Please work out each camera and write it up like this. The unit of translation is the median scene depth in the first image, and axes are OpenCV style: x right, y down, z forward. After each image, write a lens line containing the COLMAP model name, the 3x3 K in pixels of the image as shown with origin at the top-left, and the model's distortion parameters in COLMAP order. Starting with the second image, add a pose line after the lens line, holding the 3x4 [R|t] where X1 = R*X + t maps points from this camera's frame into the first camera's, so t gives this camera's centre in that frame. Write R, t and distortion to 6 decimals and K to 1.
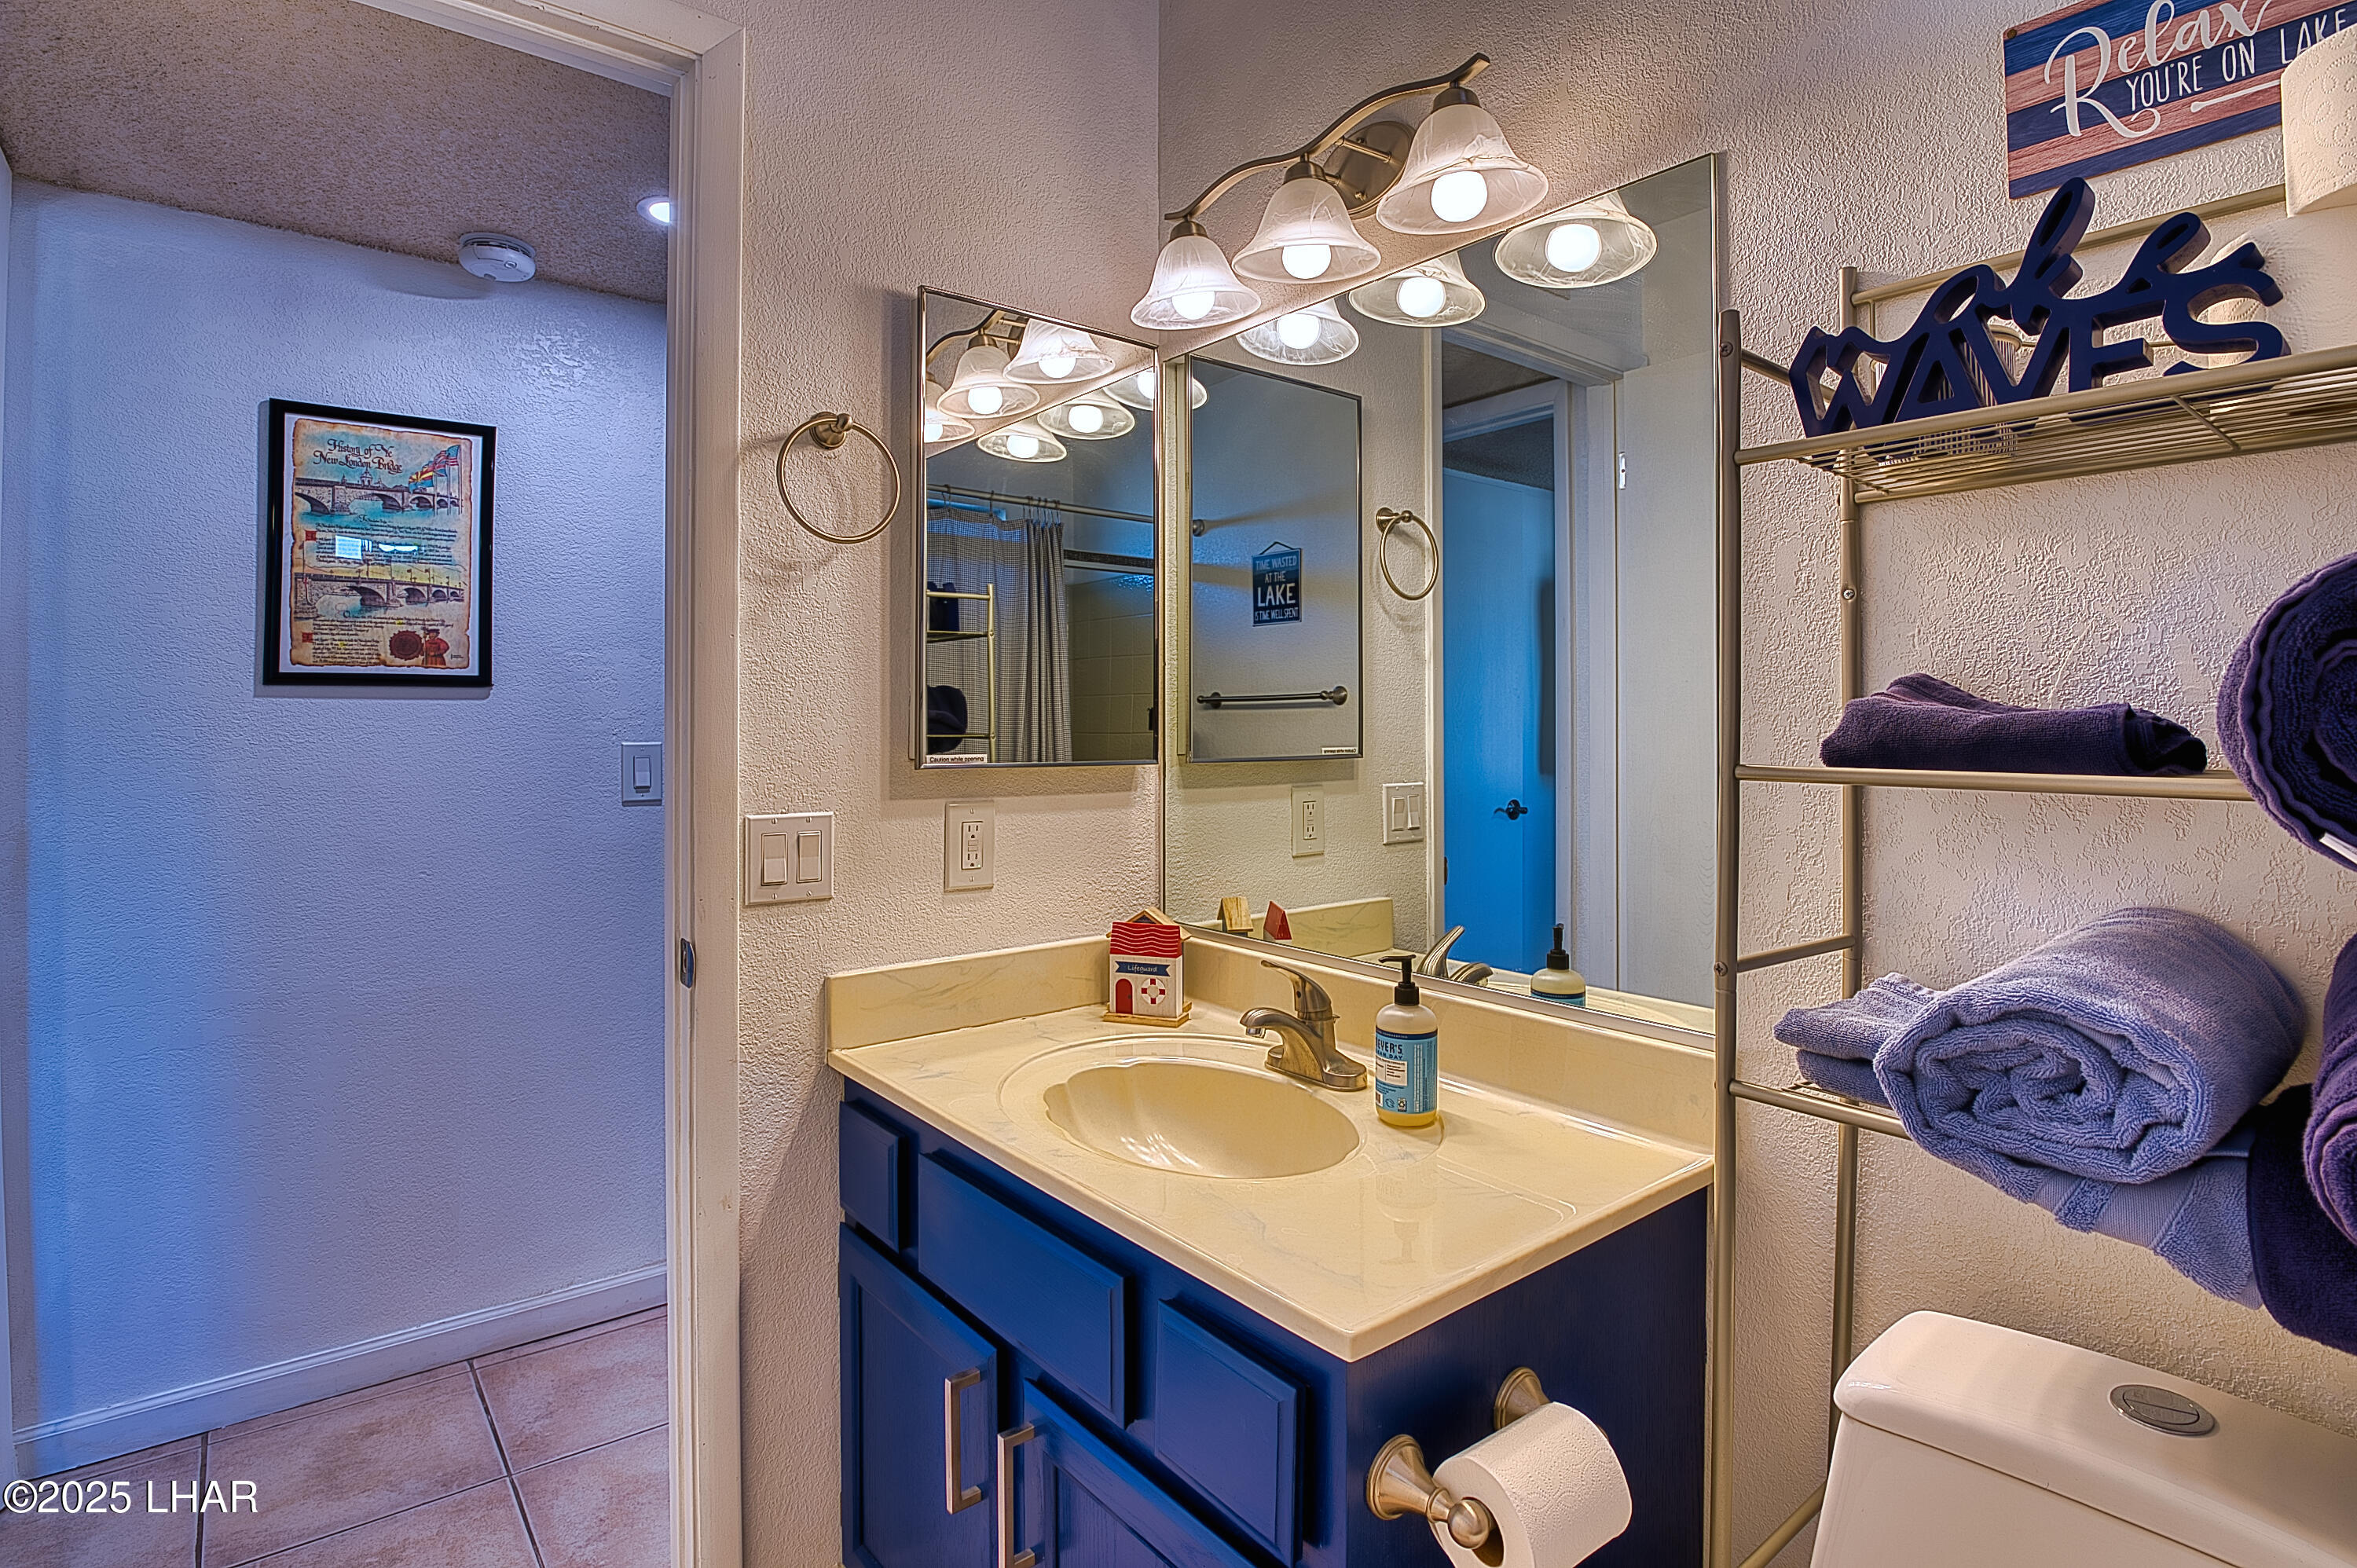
lens RADIAL K [[1180.2, 0, 1192.0], [0, 1180.2, 754.6], [0, 0, 1]] dist [-0.030219, -0.000272]
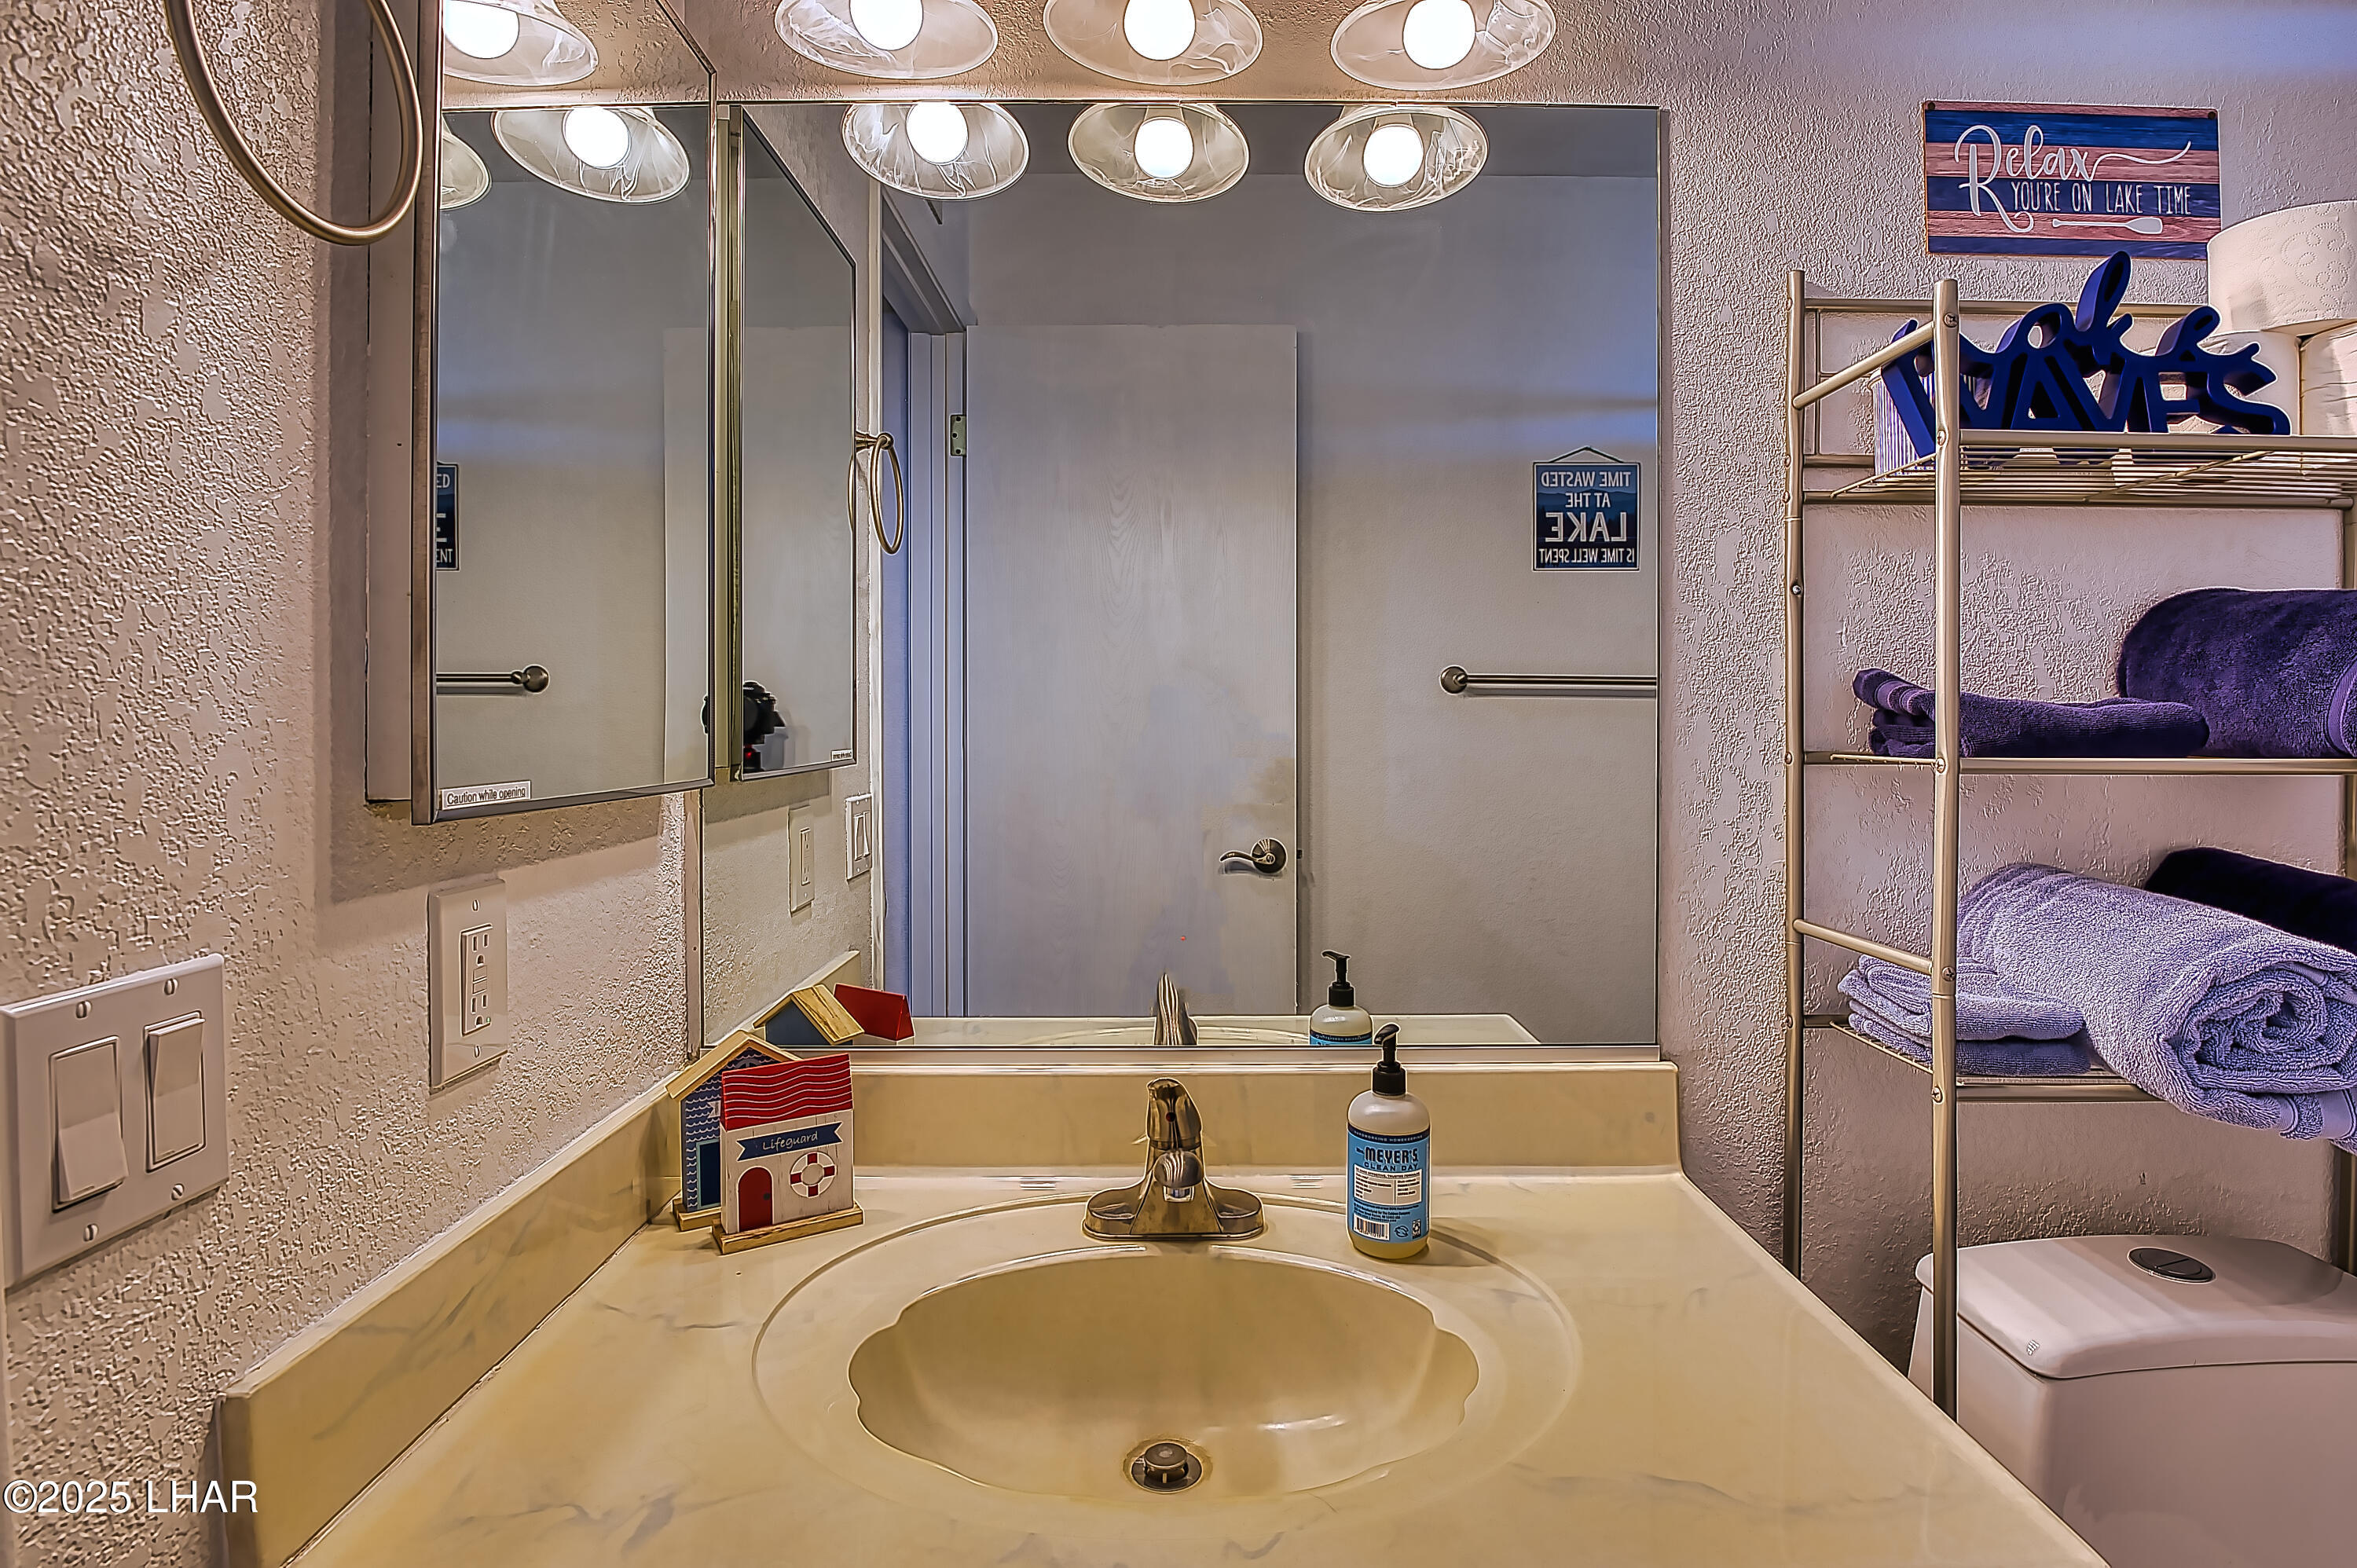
lens RADIAL K [[1180.2, 0, 1192.0], [0, 1180.2, 754.6], [0, 0, 1]] dist [-0.030219, -0.000272]
pose [[0.621701, -0.025248, 0.782848, -0.497583], [0.021179, 0.999657, 0.015422, -0.016603], [-0.782969, 0.006992, 0.622022, 0.667398]]
